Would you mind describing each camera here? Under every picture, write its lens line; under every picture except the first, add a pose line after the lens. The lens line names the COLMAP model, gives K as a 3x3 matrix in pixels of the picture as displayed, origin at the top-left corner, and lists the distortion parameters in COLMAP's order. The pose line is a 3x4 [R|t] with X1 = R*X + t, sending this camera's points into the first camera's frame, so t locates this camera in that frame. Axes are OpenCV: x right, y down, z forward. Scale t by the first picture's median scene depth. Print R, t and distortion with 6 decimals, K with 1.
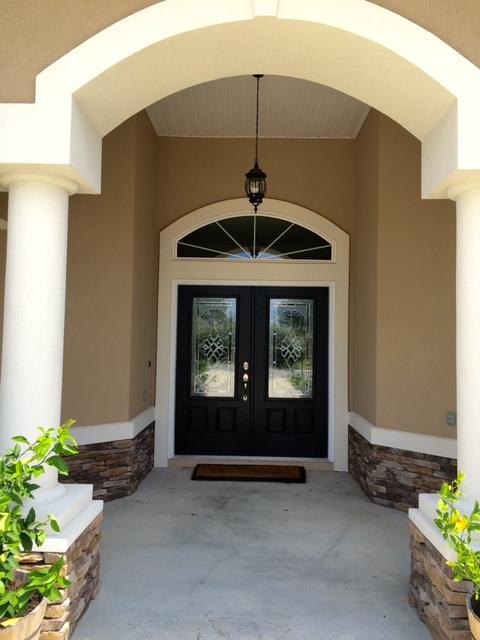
lens RADIAL K [[540.3, 0, 240.6], [0, 540.3, 314.6], [0, 0, 1]] dist [0.083673, -0.148592]
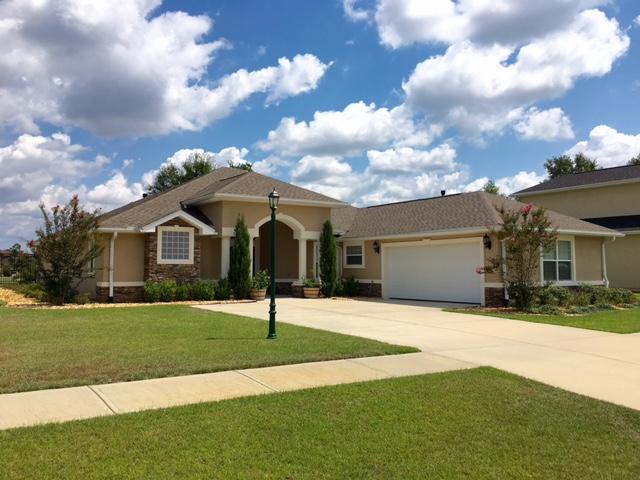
lens RADIAL K [[536.7, 0, 314.1], [0, 536.7, 236.3], [0, 0, 1]] dist [0.010208, 0.004254]
pose [[0.816348, 0.014962, 0.577367, -1.714340], [-0.010896, 0.999885, -0.010506, -0.090102], [-0.577458, 0.002285, 0.816417, -2.384883]]
